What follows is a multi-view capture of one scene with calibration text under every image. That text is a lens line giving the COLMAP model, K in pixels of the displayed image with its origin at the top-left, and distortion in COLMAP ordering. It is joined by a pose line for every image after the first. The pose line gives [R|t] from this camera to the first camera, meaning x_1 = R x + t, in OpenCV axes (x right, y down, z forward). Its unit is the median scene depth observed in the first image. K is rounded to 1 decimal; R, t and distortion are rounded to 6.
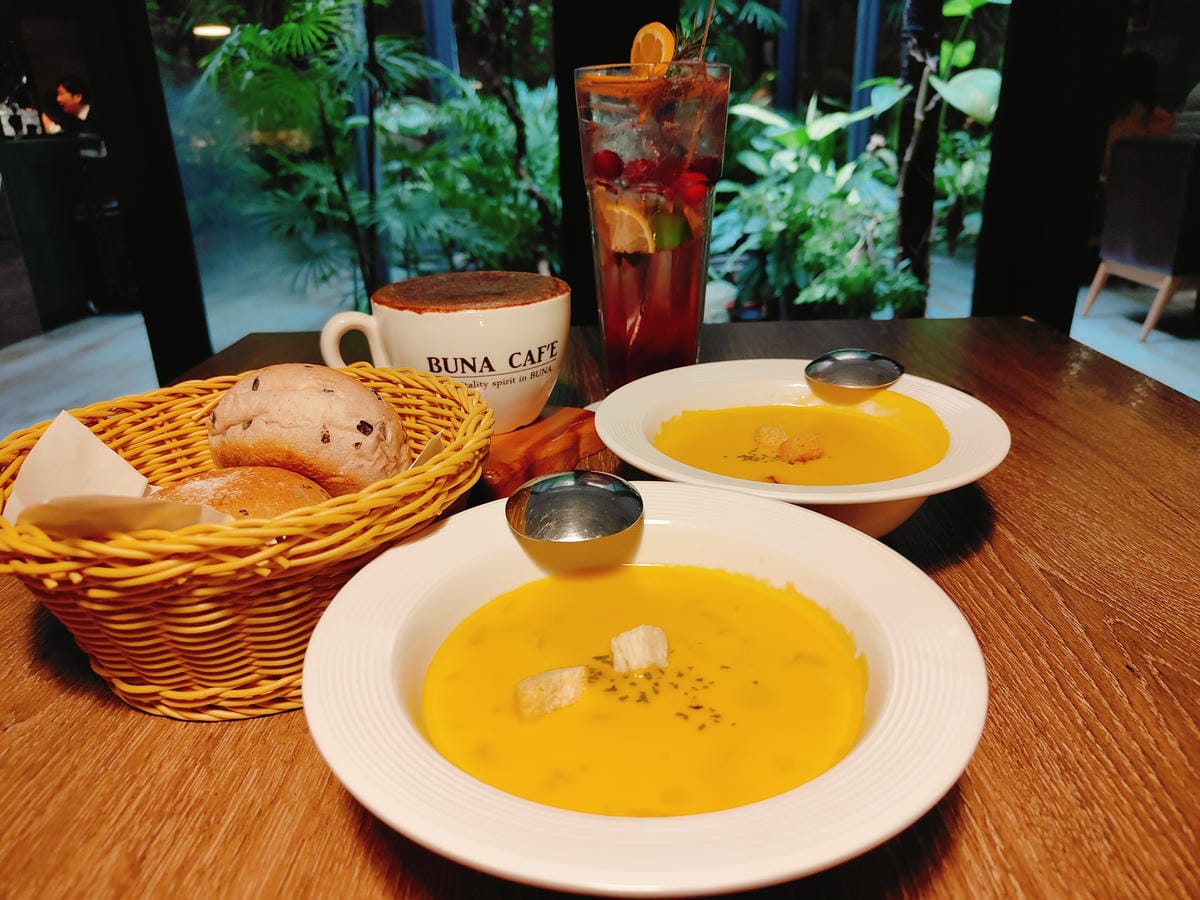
lens RADIAL K [[849.7, 0, 610.2], [0, 849.7, 459.6], [0, 0, 1]] dist [-0.018930, -0.005976]
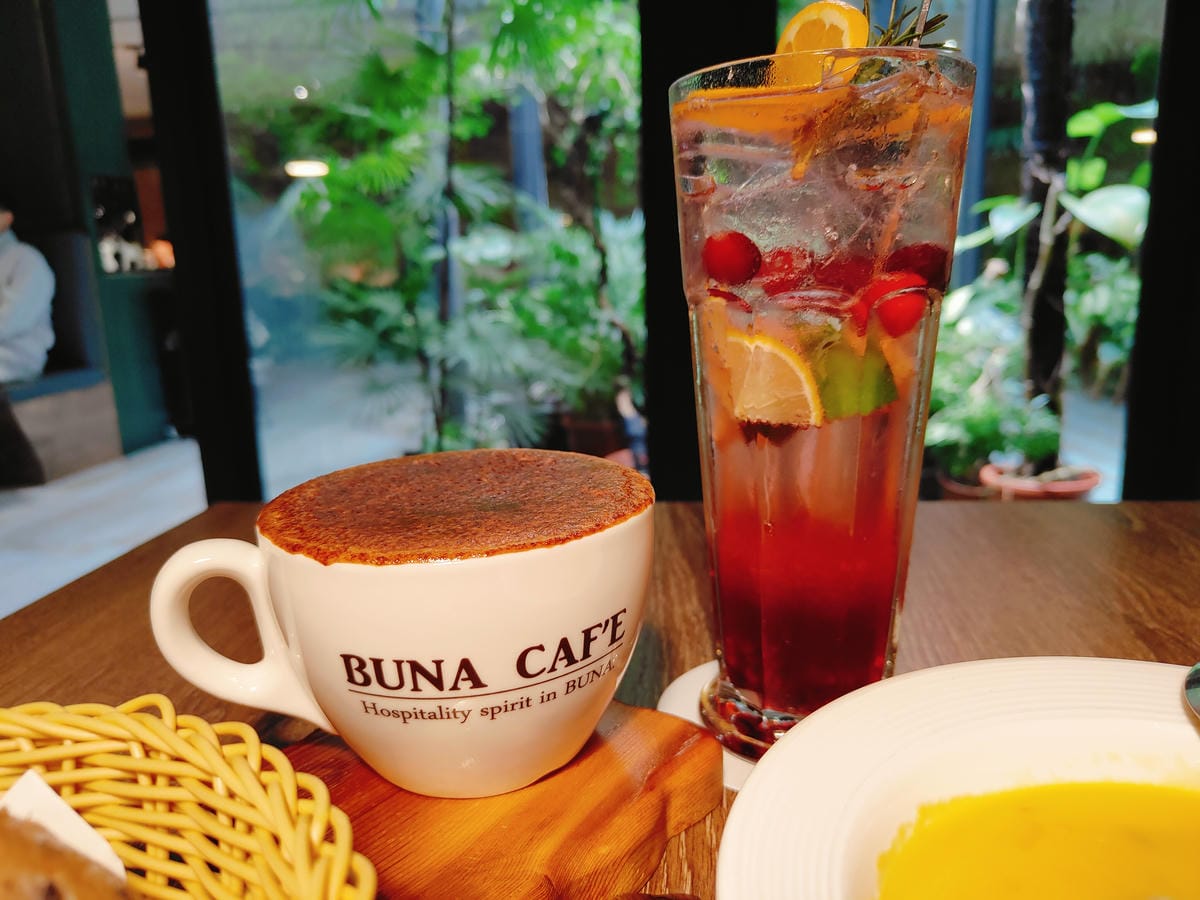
lens RADIAL K [[849.7, 0, 594.8], [0, 849.7, 451.3], [0, 0, 1]] dist [-0.018930, -0.005976]
pose [[0.993458, 0.014162, -0.113317, -0.009463], [-0.031664, 0.987535, -0.154184, -0.054303], [0.109721, 0.156763, 0.981523, 0.182794]]
